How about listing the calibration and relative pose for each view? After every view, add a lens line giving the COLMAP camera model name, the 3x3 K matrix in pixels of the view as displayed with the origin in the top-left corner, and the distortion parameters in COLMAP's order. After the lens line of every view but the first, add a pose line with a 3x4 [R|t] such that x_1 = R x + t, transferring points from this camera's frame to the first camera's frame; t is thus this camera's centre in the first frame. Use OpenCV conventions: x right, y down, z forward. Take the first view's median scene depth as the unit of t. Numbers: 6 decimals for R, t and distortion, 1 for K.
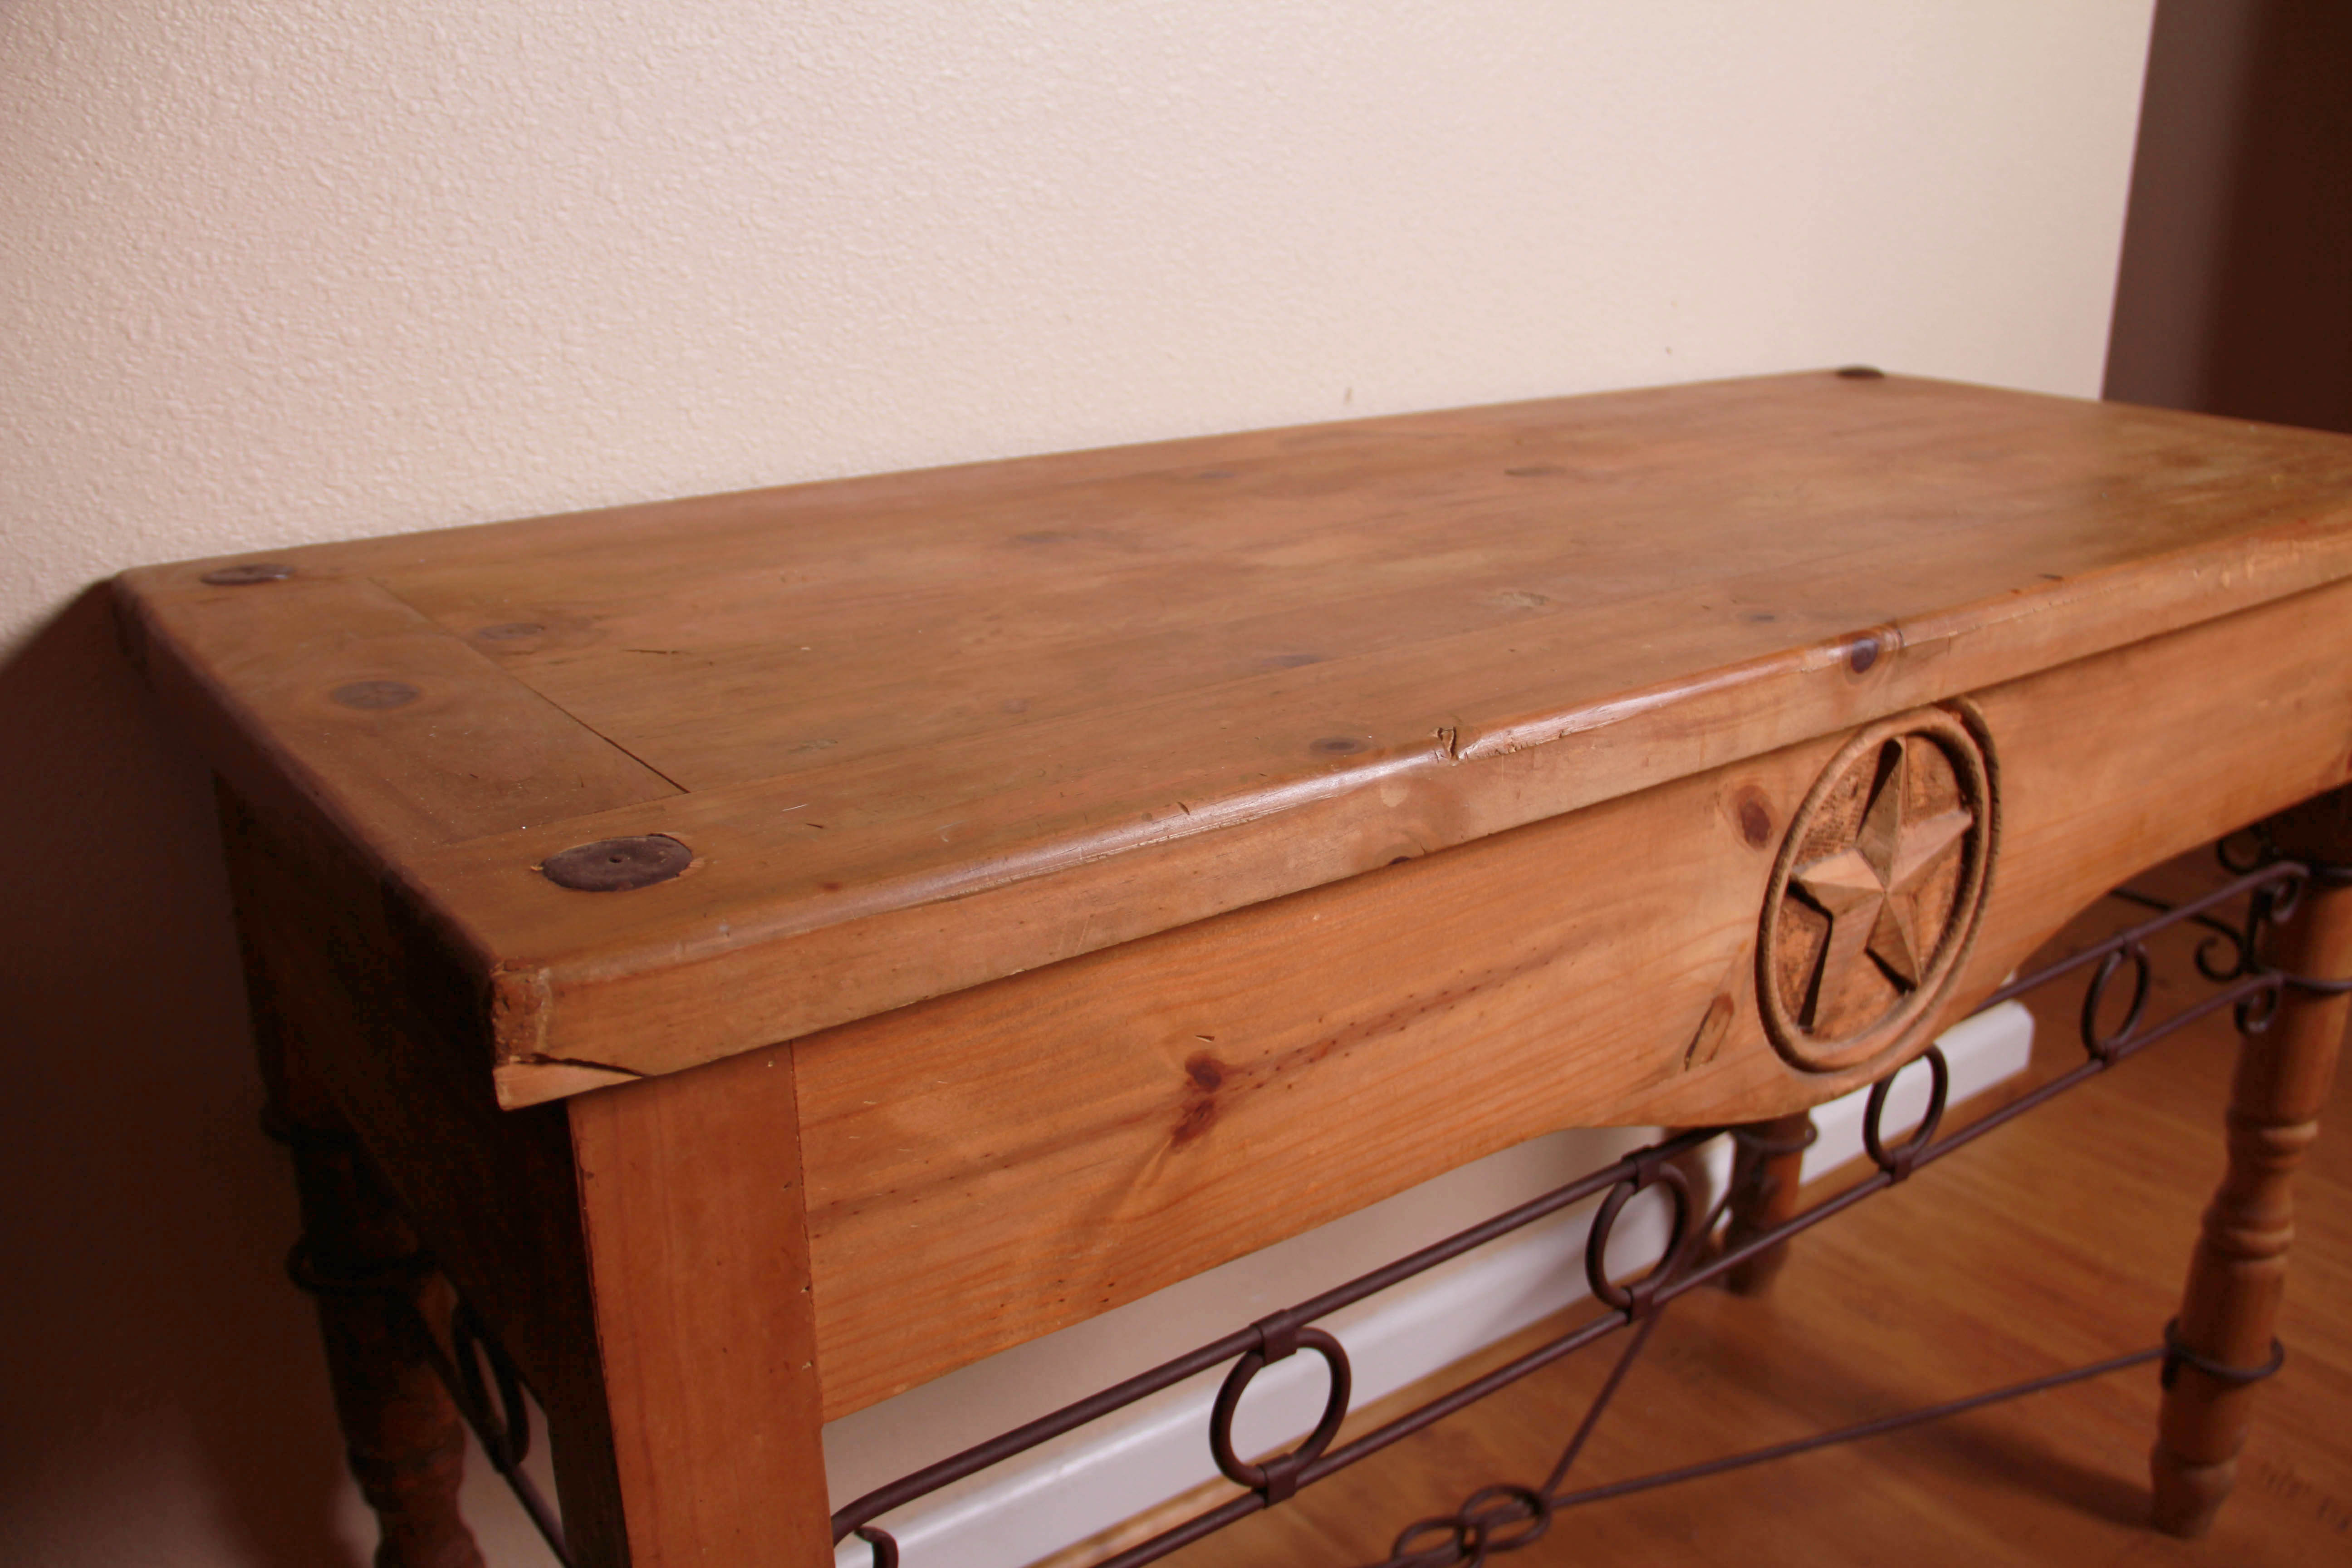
lens RADIAL K [[2051.4, 0, 1176.8], [0, 2051.4, 788.8], [0, 0, 1]] dist [-0.047808, 0.013116]
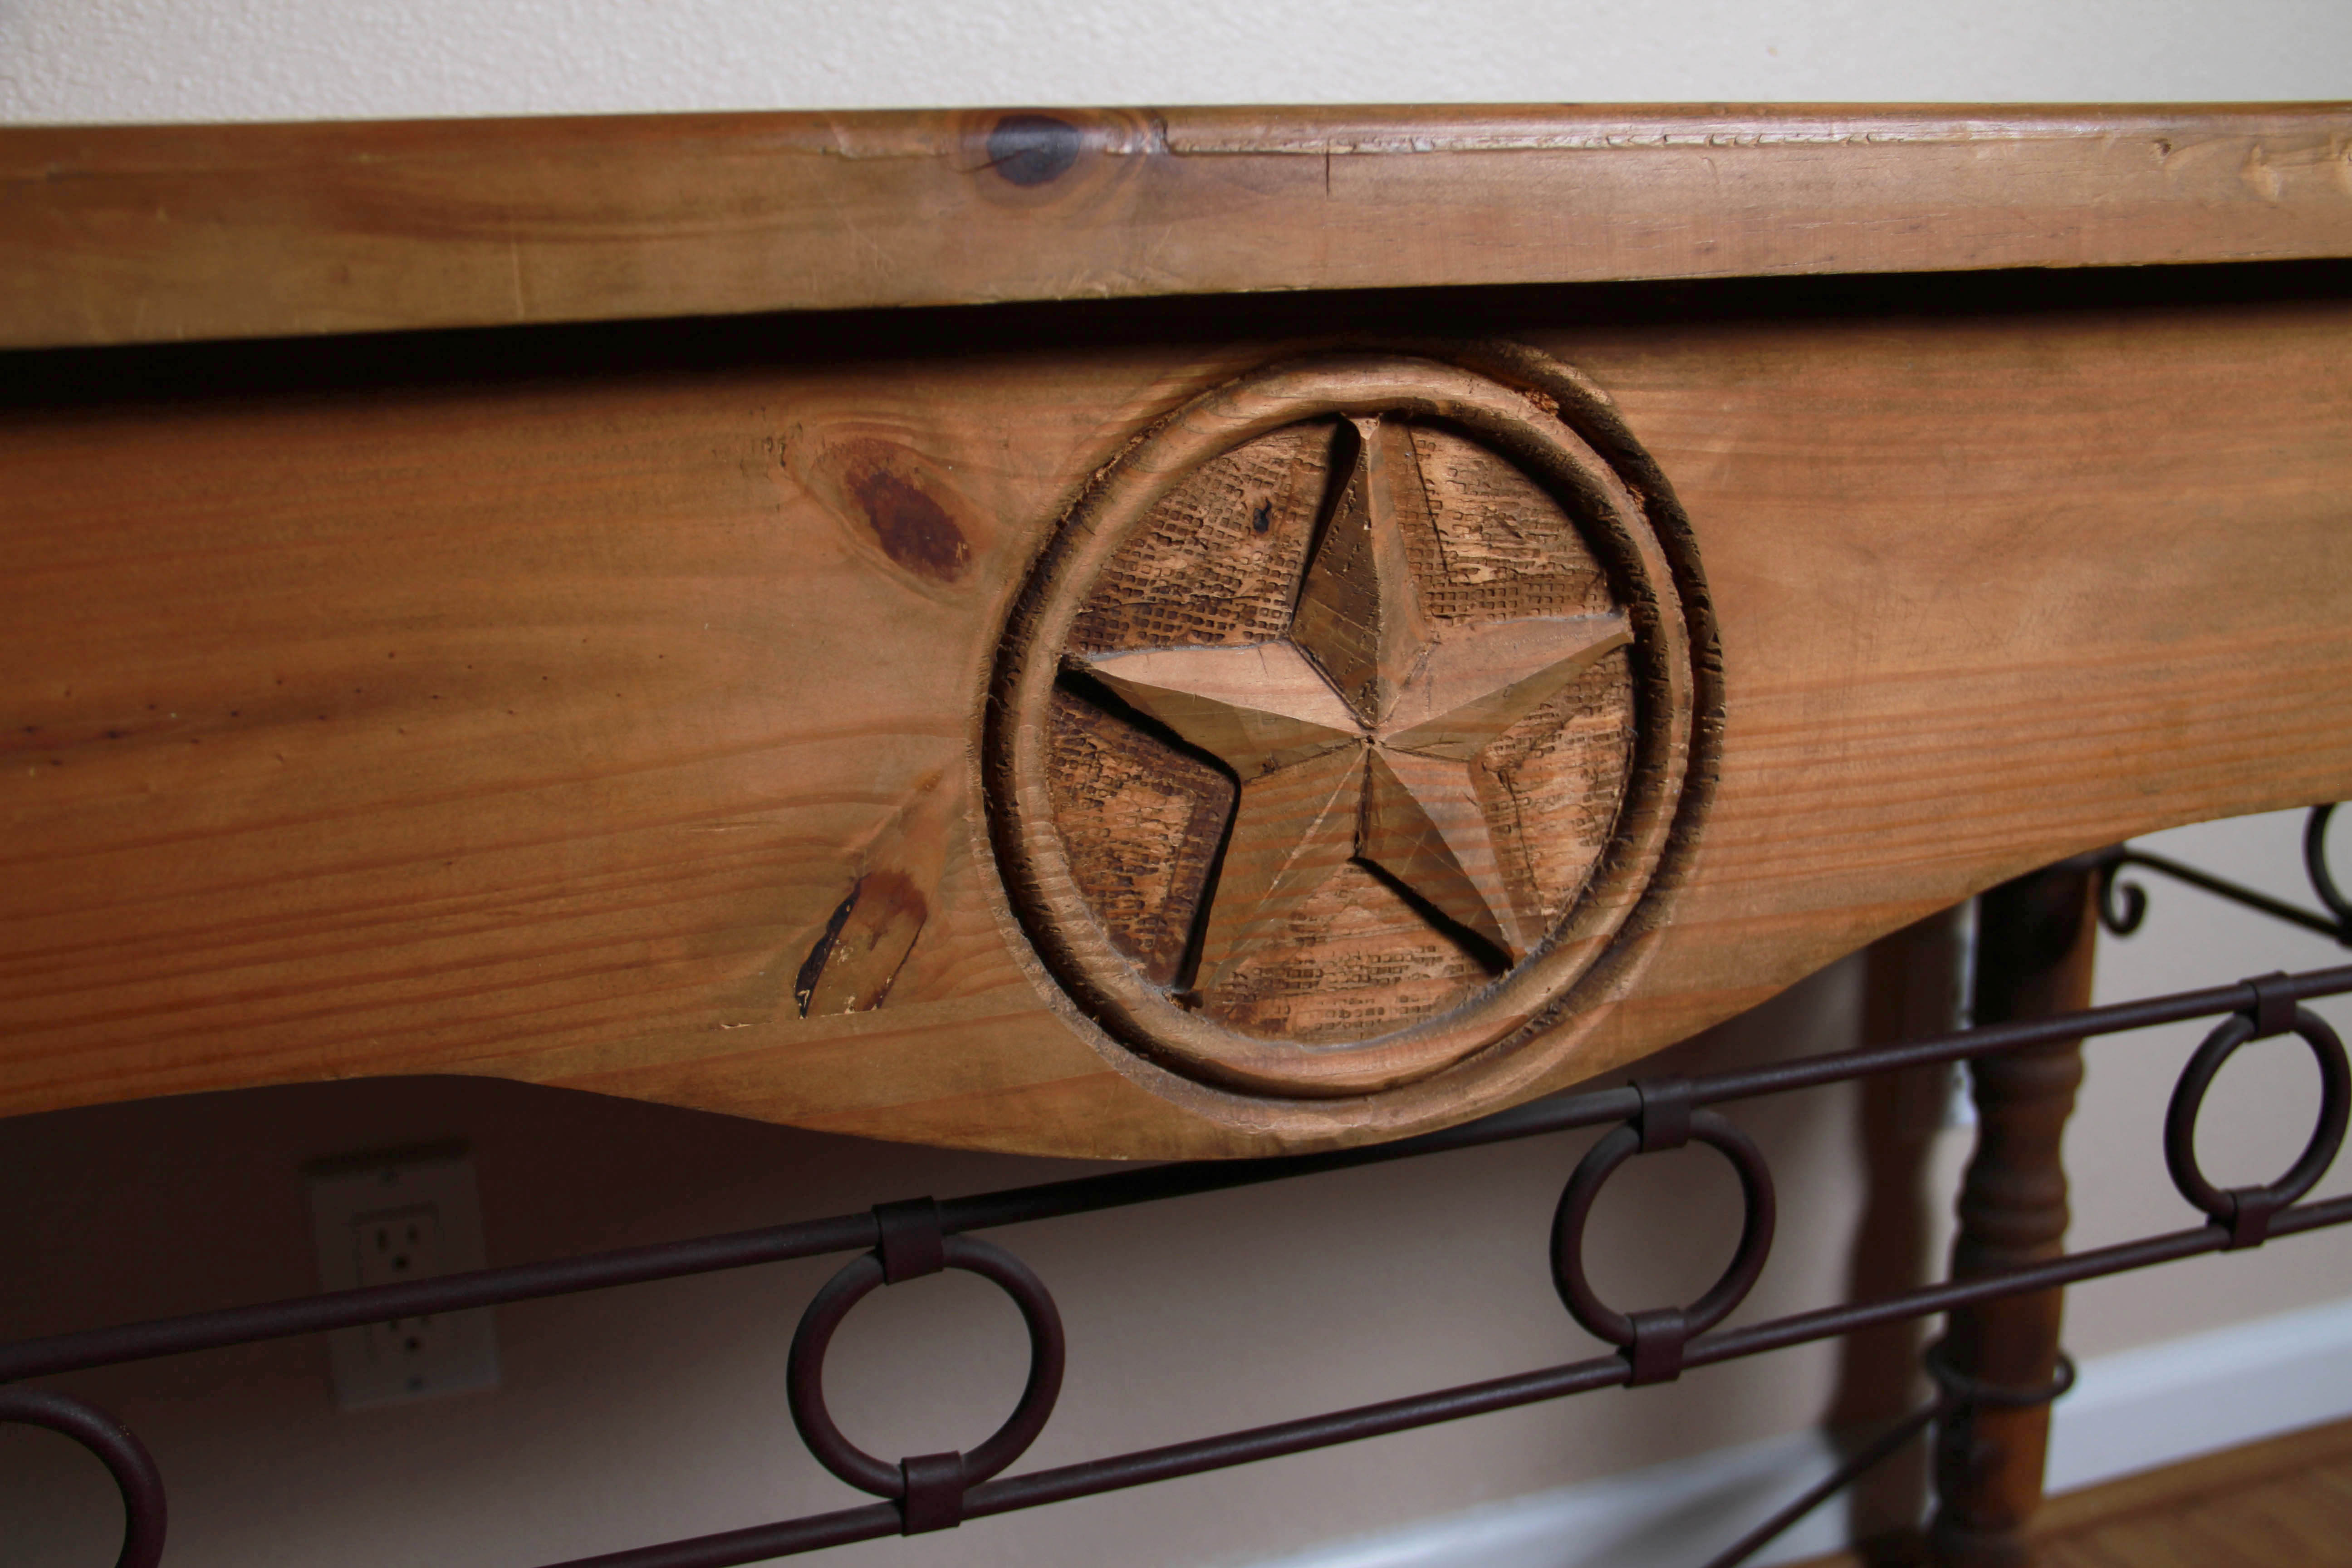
lens RADIAL K [[2321.3, 0, 1177.7], [0, 2321.3, 784.1], [0, 0, 1]] dist [-0.022084, 0.000000]
pose [[0.950141, 0.058081, -0.306363, 0.470634], [-0.081445, 0.994619, -0.064028, 0.100623], [0.300996, 0.085787, 0.949759, 0.431122]]
